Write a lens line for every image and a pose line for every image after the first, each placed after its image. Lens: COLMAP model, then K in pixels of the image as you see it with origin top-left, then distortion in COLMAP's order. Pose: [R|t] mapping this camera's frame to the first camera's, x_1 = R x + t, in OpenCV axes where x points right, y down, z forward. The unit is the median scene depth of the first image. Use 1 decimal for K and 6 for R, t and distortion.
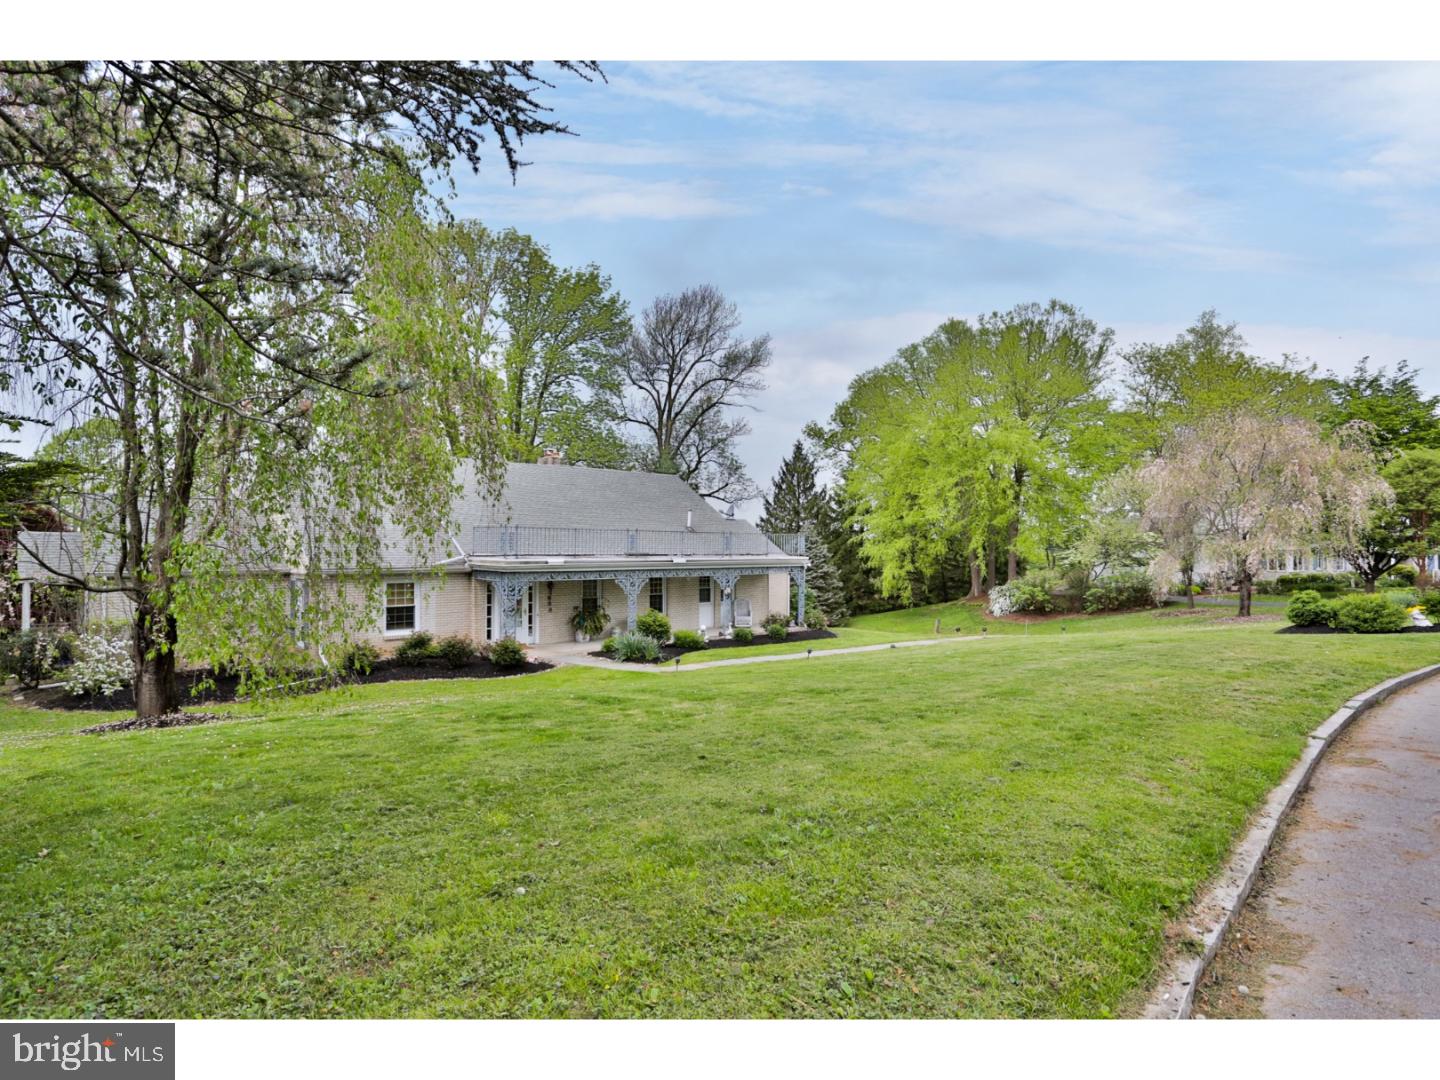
lens RADIAL K [[747.3, 0, 720.0], [0, 747.3, 540.0], [0, 0, 1]] dist [-0.087370, 0.043329]
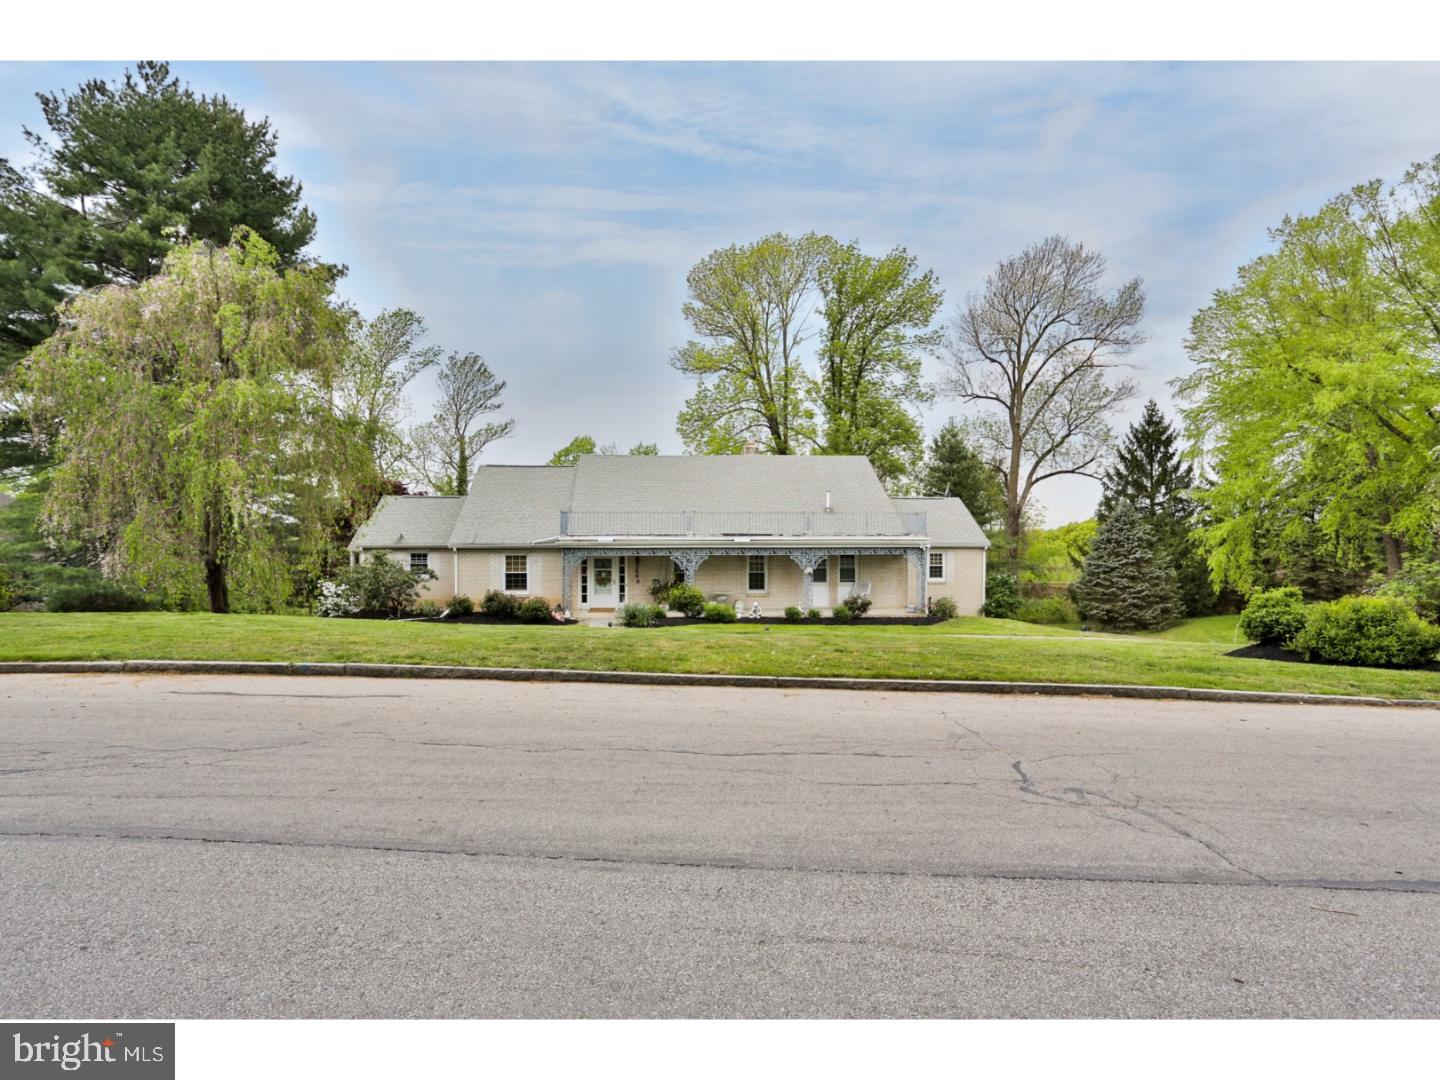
lens RADIAL K [[747.3, 0, 720.0], [0, 747.3, 540.0], [0, 0, 1]] dist [-0.087370, 0.043329]
pose [[0.768368, 0.001830, -0.640006, 0.564897], [0.010494, 0.999825, 0.015458, 0.009899], [0.639923, -0.018593, 0.768214, 0.150253]]
